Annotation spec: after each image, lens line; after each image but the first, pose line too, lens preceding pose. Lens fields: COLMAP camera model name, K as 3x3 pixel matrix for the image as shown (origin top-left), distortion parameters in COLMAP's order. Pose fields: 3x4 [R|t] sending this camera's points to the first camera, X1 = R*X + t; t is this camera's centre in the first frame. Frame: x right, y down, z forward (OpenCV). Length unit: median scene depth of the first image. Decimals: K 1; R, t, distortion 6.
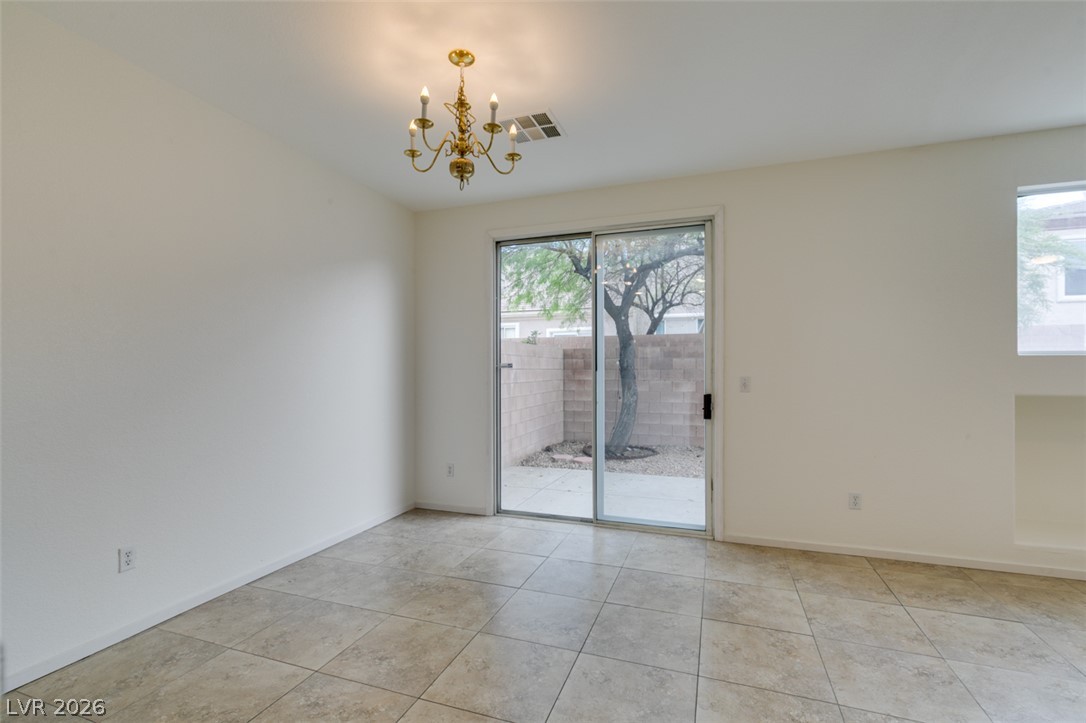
lens RADIAL K [[494.3, 0, 541.5], [0, 494.3, 367.2], [0, 0, 1]] dist [-0.000947, -0.000517]
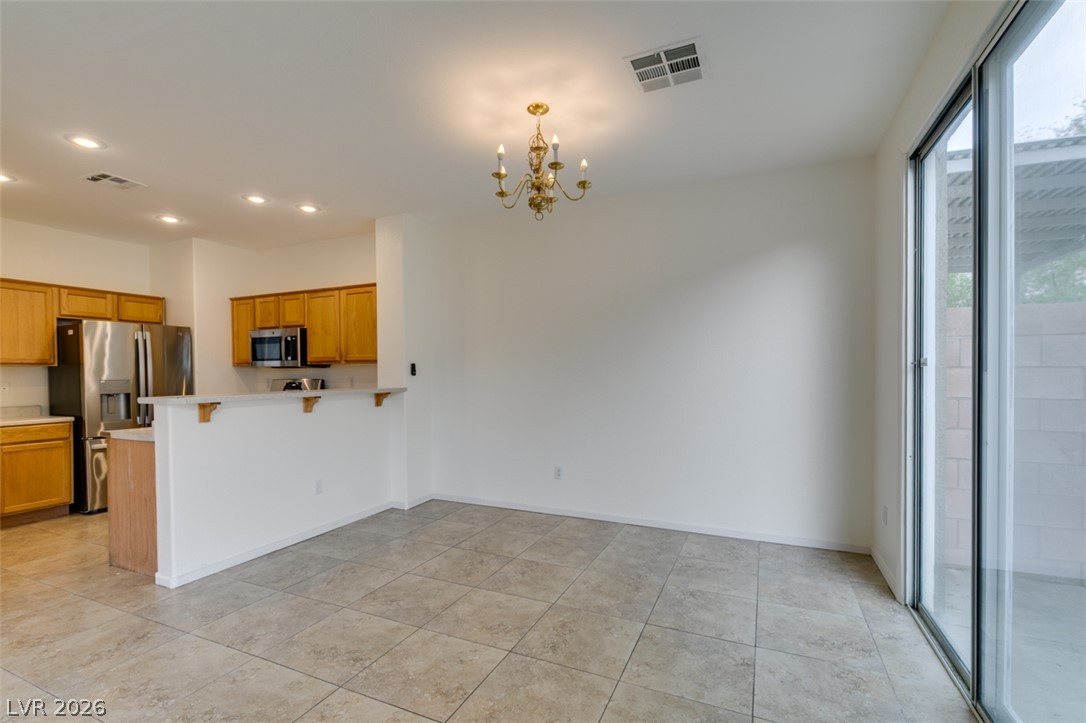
lens RADIAL K [[489.7, 0, 541.0], [0, 489.7, 378.6], [0, 0, 1]] dist [-0.001458, -0.000158]
pose [[-0.080932, 0.013892, -0.996623, 0.819298], [0.006394, 0.999890, 0.013418, 0.004884], [0.996699, -0.005287, -0.081012, 0.884774]]
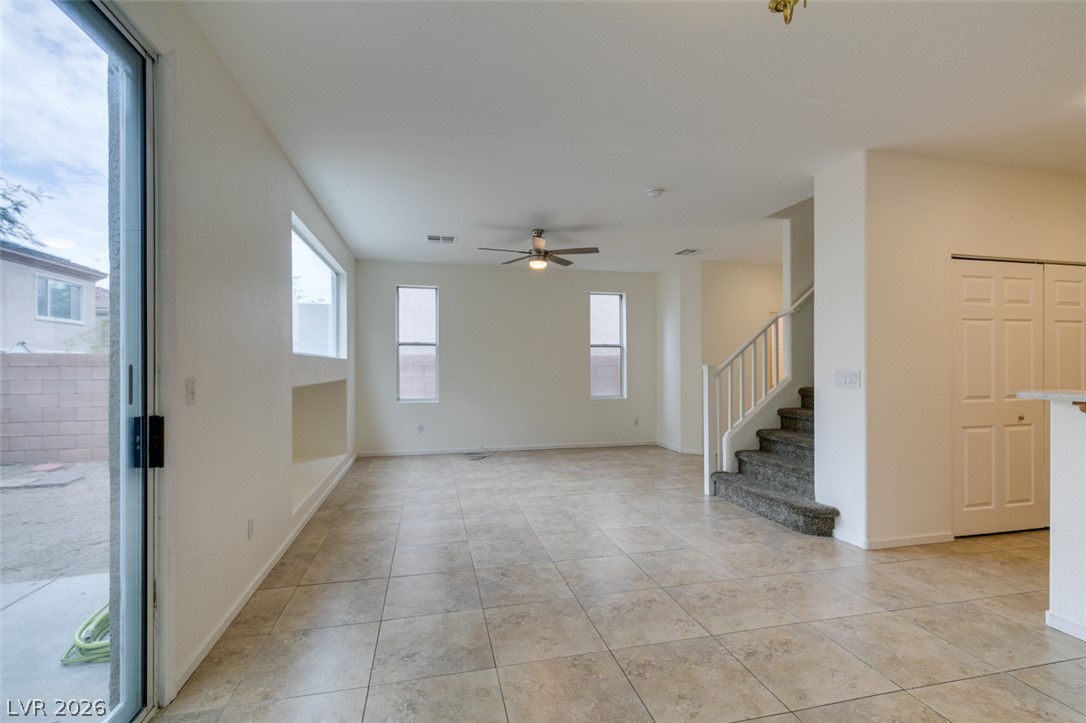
lens RADIAL K [[482.9, 0, 543.0], [0, 482.9, 361.5], [0, 0, 1]] dist [0.000088, -0.000134]
pose [[-0.542013, 0.008598, 0.840326, -0.347022], [0.002161, 0.999959, -0.008837, 0.006224], [-0.840367, -0.002974, -0.542010, 1.202656]]
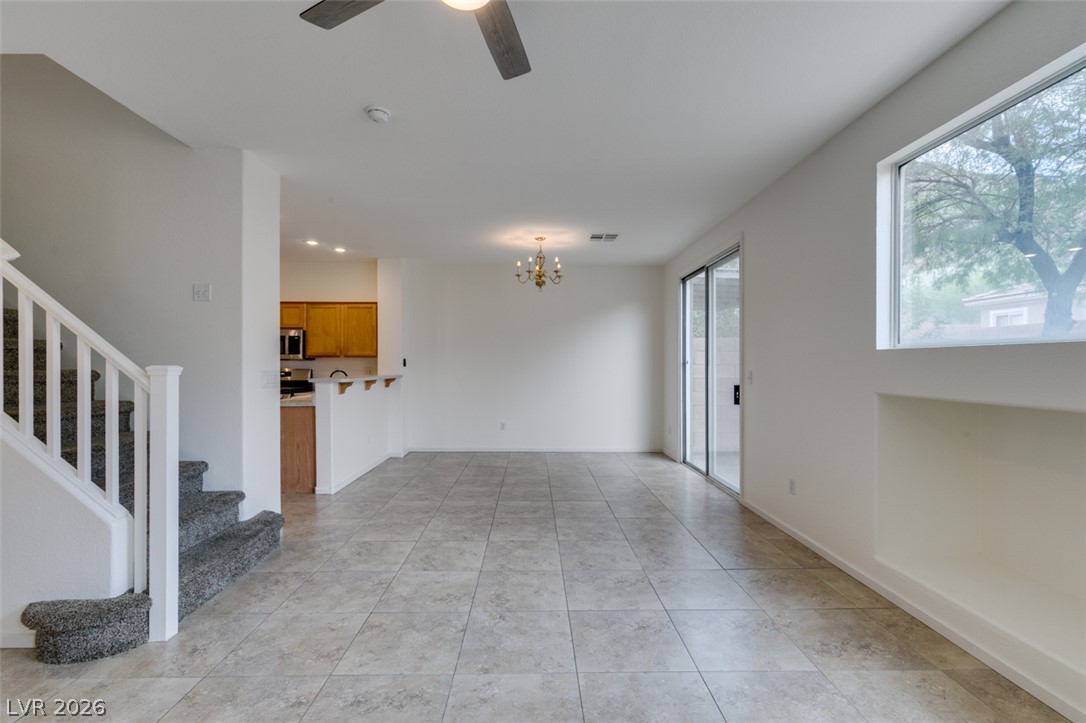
lens RADIAL K [[482.9, 0, 543.0], [0, 482.9, 361.5], [0, 0, 1]] dist [0.000088, -0.000134]
pose [[0.355682, -0.006009, -0.934588, 1.687029], [-0.001532, 0.999974, -0.007013, 0.003911], [0.934606, 0.003926, 0.355664, 0.122765]]
